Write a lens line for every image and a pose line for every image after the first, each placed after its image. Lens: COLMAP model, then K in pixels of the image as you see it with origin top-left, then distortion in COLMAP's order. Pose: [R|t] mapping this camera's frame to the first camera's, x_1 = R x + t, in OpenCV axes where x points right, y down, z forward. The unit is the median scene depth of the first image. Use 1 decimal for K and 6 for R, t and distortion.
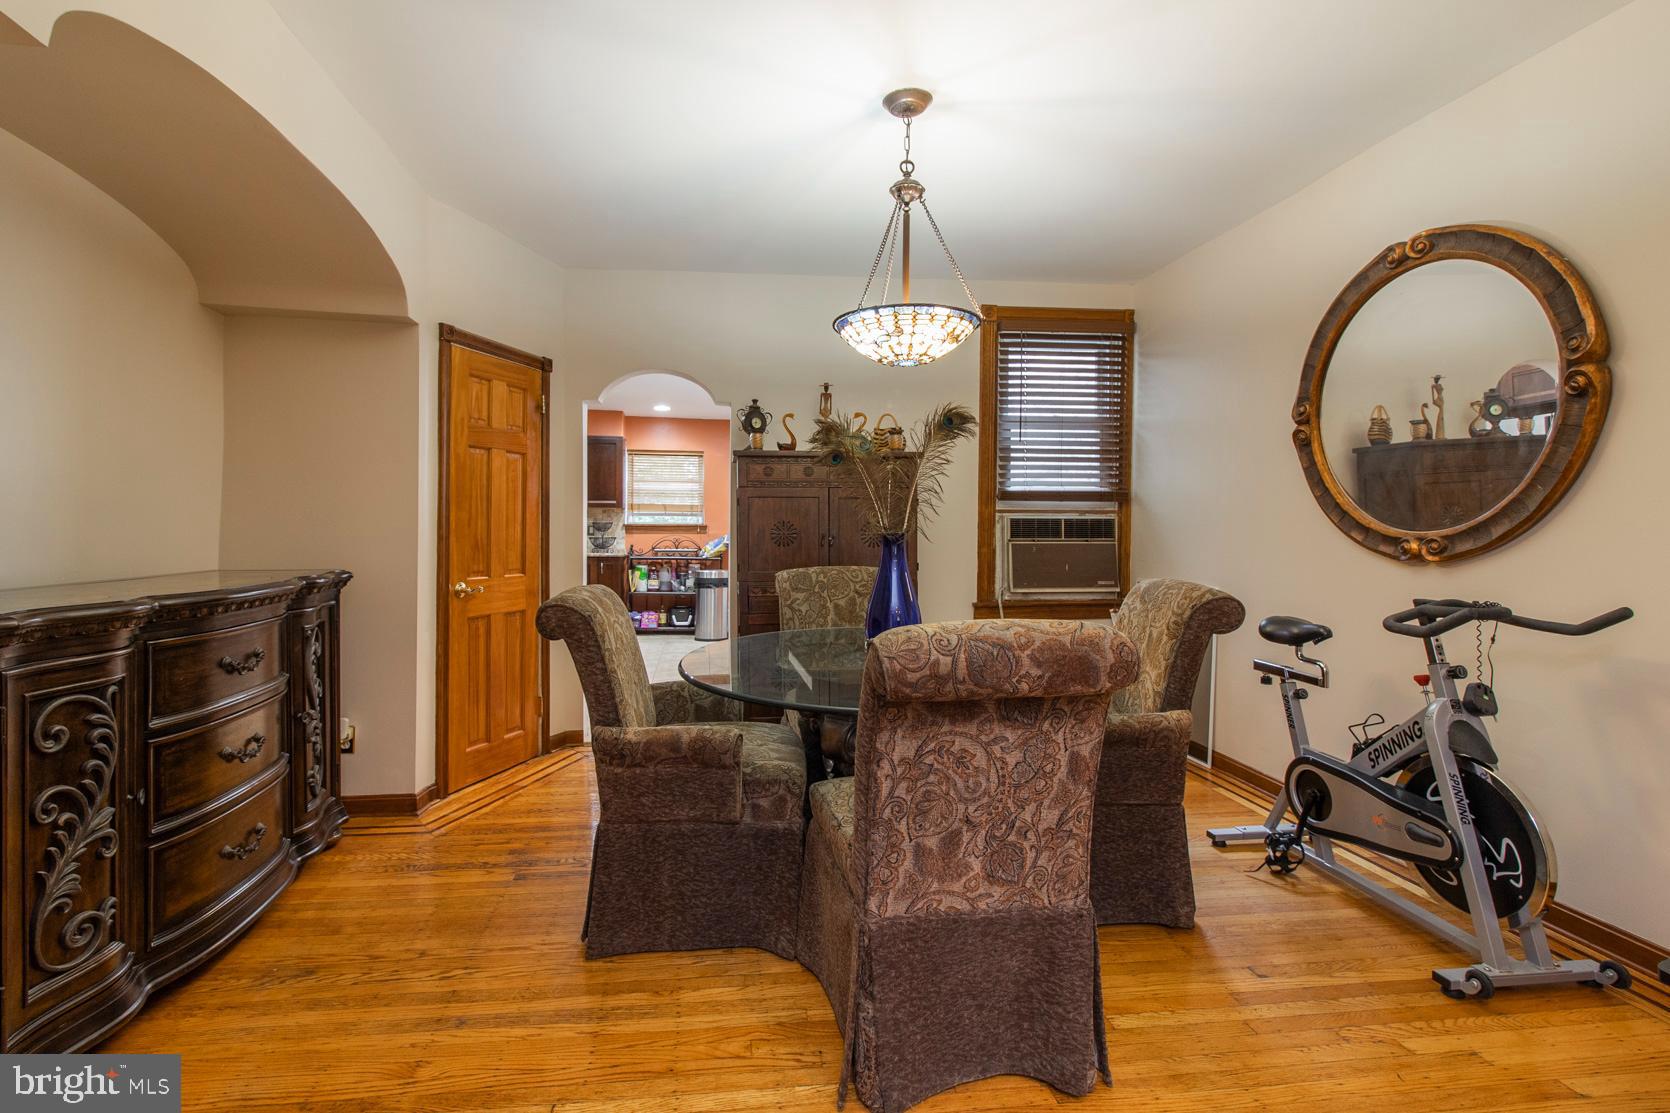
lens RADIAL K [[792.0, 0, 832.5], [0, 792.0, 542.3], [0, 0, 1]] dist [0.002534, -0.000095]
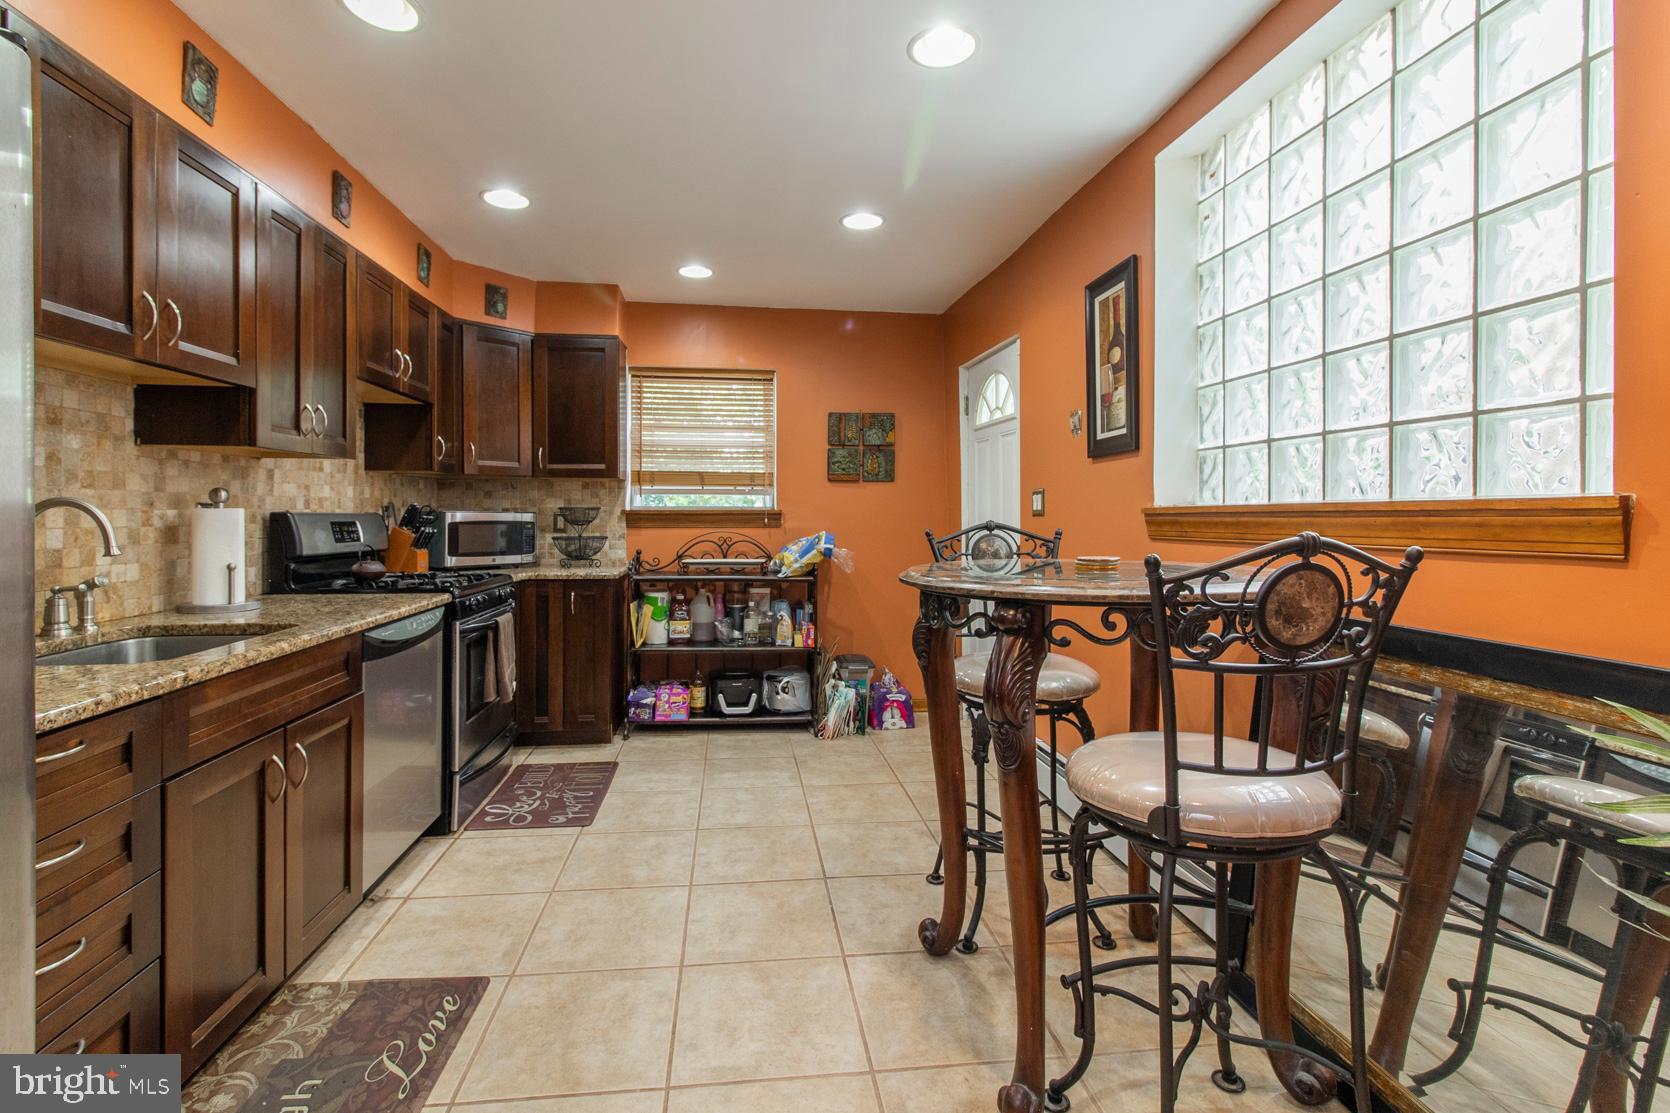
lens RADIAL K [[792.0, 0, 820.7], [0, 792.0, 513.3], [0, 0, 1]] dist [0.002534, -0.000095]
pose [[0.998641, -0.007277, -0.051599, -0.110124], [0.006456, 0.999850, -0.016068, -0.012212], [0.051709, 0.015713, 0.998539, 0.499692]]
